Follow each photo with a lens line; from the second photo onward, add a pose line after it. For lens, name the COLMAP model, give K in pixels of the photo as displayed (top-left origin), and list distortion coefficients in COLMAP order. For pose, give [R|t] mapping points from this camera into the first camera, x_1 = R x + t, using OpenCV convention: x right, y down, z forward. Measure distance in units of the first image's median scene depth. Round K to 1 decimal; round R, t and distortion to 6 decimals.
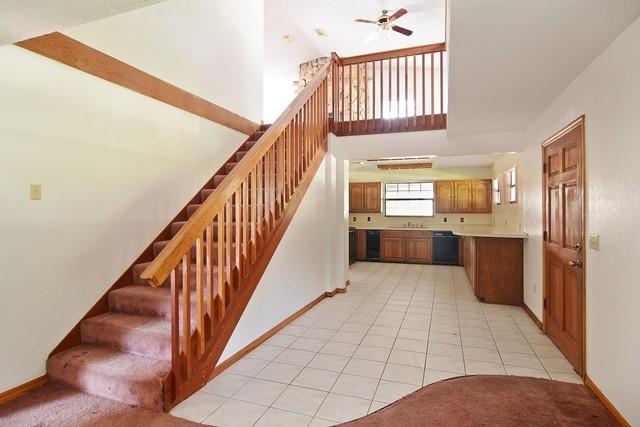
lens RADIAL K [[350.1, 0, 318.6], [0, 350.1, 209.8], [0, 0, 1]] dist [-0.014505, -0.000609]
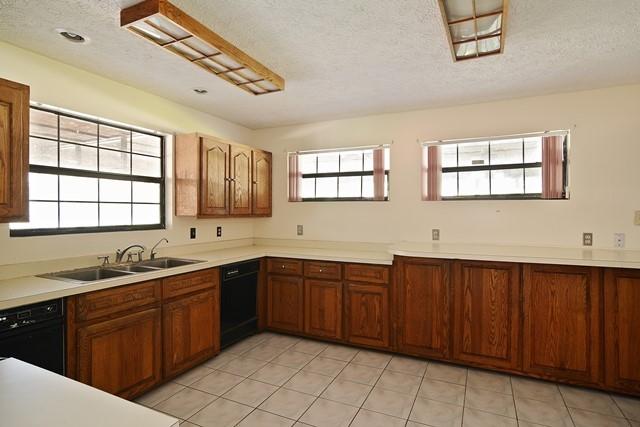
lens RADIAL K [[350.1, 0, 318.3], [0, 350.1, 212.5], [0, 0, 1]] dist [-0.014505, -0.000609]
pose [[0.091205, 0.007086, 0.995807, -0.028777], [-0.003008, 0.999972, -0.006840, 0.006330], [-0.995828, -0.002371, 0.091224, 0.841477]]
